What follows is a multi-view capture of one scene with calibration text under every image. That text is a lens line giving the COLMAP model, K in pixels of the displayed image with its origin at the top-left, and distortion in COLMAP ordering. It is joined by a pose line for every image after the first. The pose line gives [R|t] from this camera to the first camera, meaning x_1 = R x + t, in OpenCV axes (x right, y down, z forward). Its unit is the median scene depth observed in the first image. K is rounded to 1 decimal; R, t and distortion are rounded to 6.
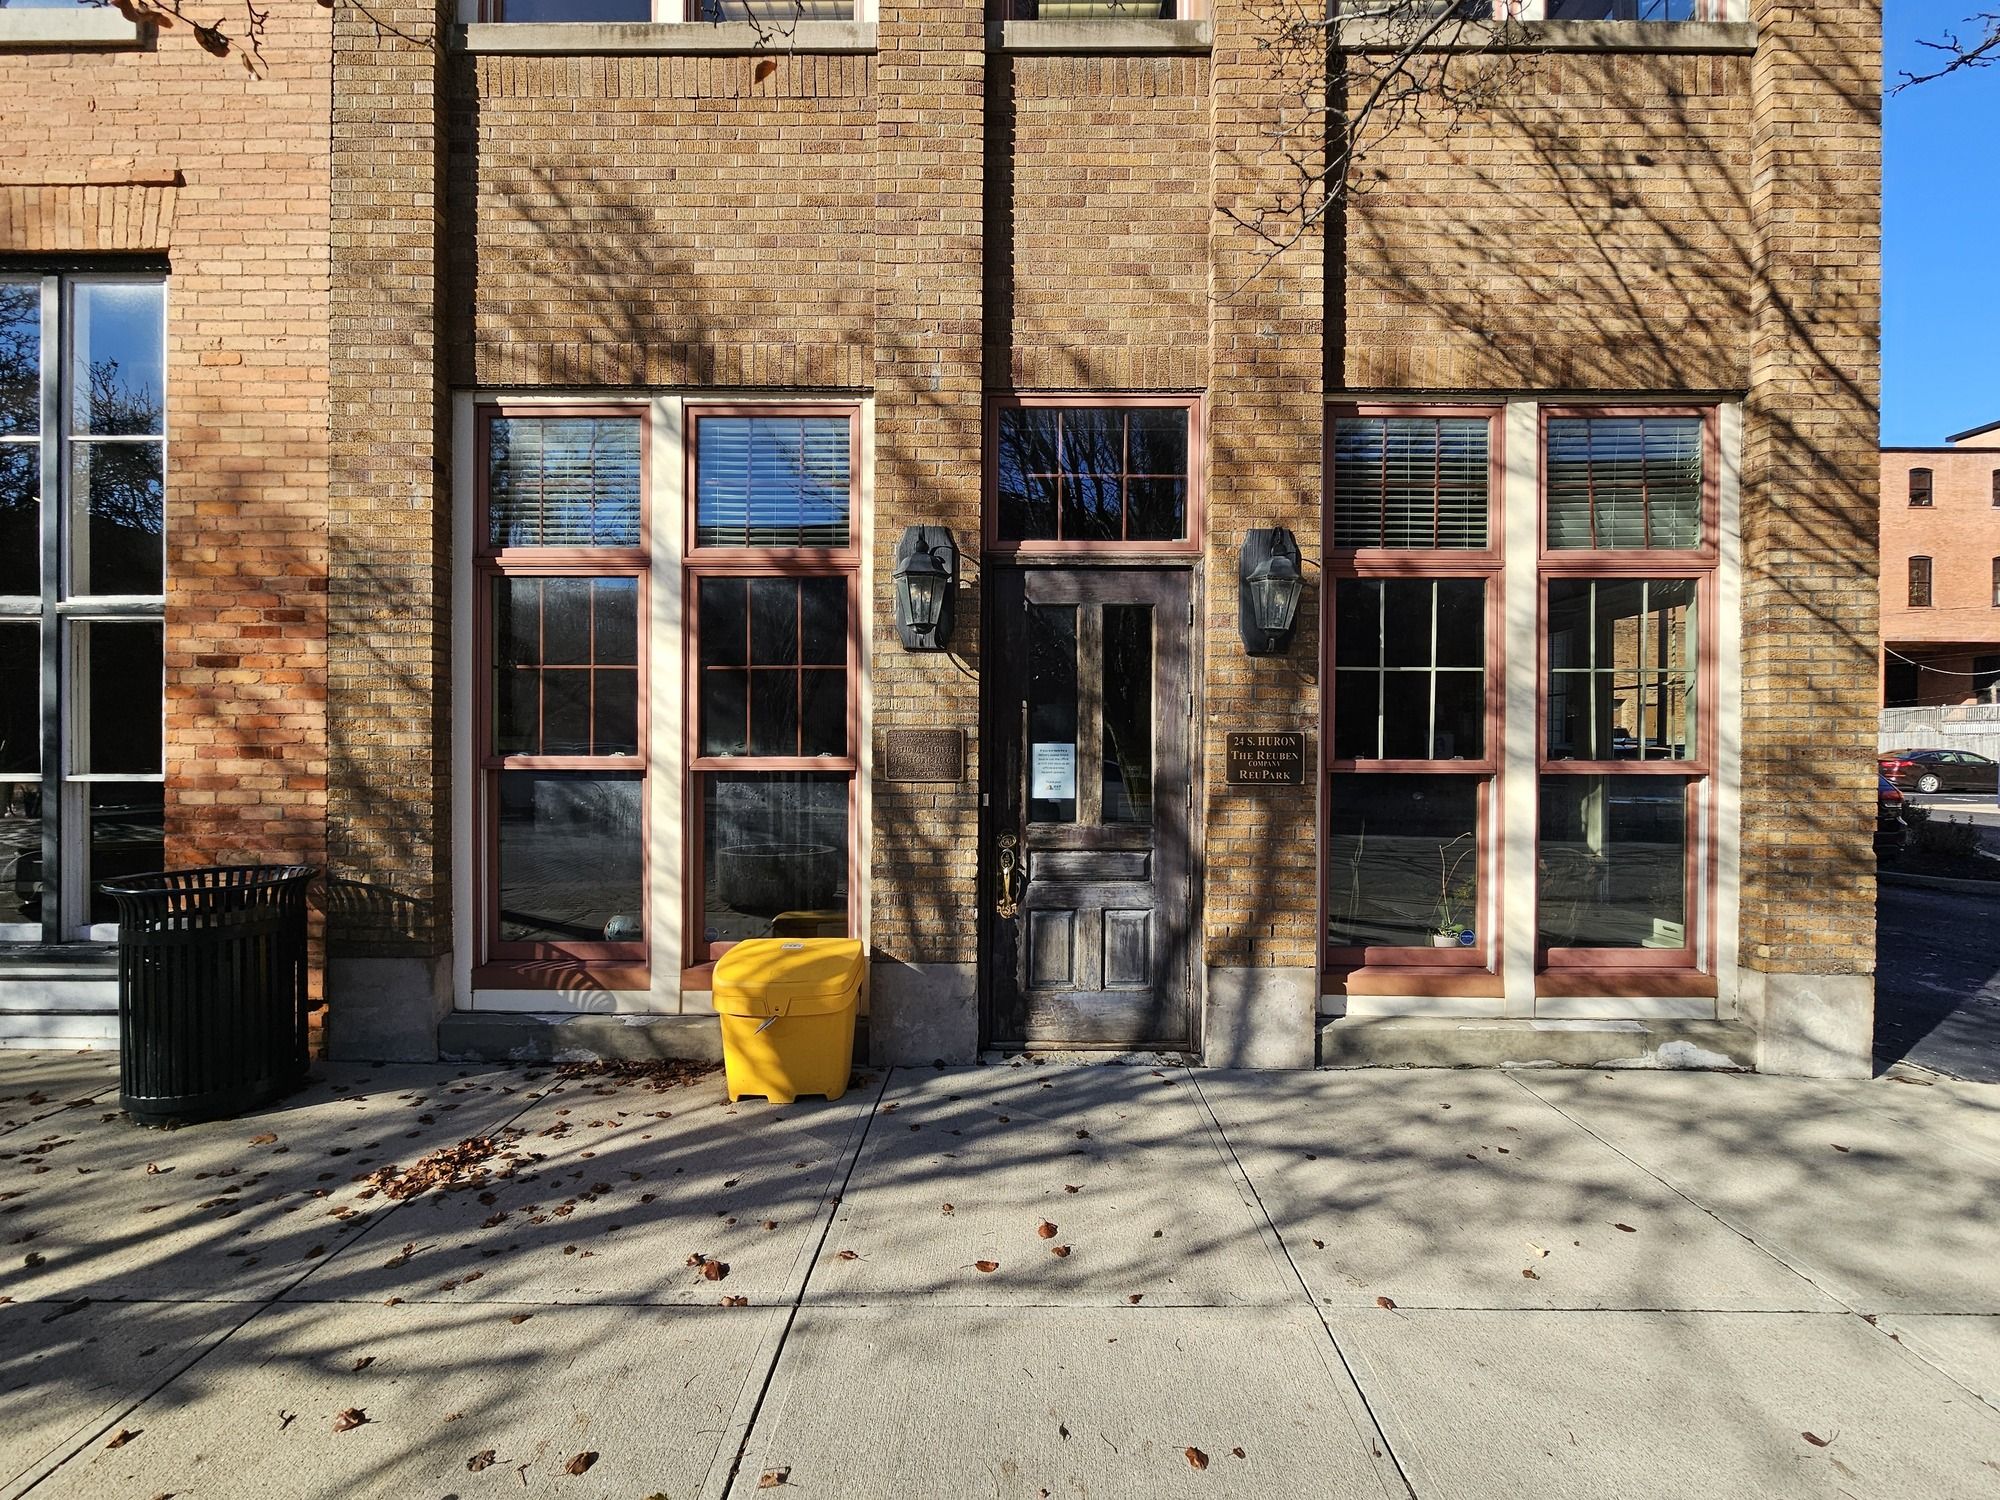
lens RADIAL K [[816.6, 0, 1001.2], [0, 816.6, 754.1], [0, 0, 1]] dist [0.003168, 0.000860]
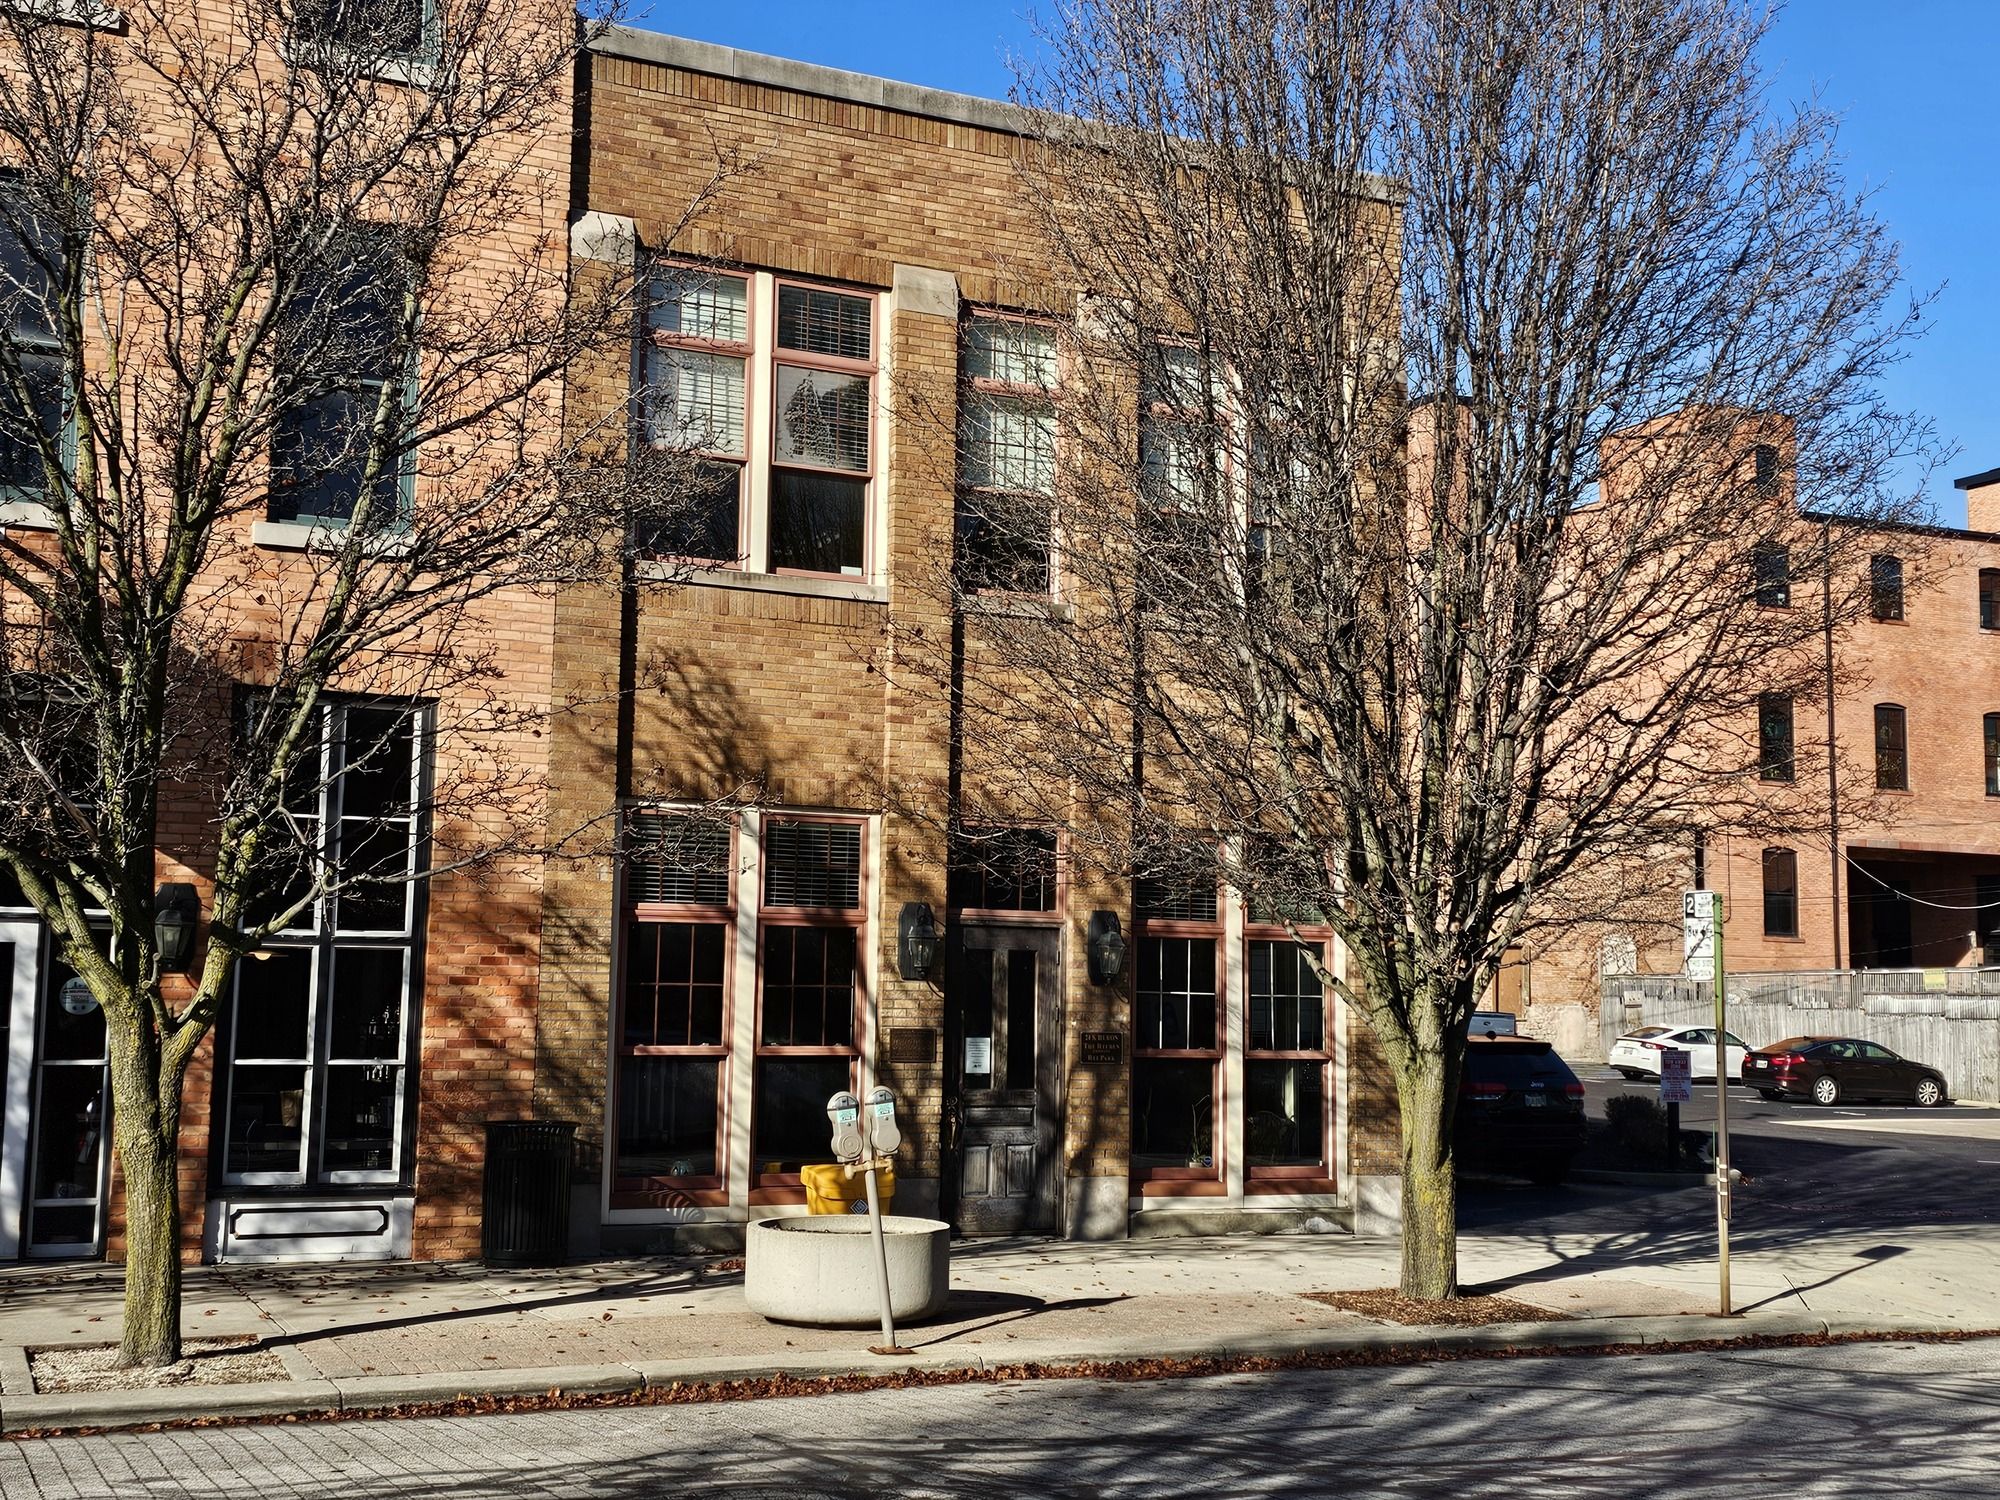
lens RADIAL K [[2162.5, 0, 999.9], [0, 2162.5, 749.8], [0, 0, 1]] dist [0.124201, 0.000000]
pose [[0.913634, 0.058939, 0.402242, -1.620410], [-0.007705, 0.991768, -0.127817, -0.030252], [-0.406464, 0.113679, 0.906567, -2.891566]]
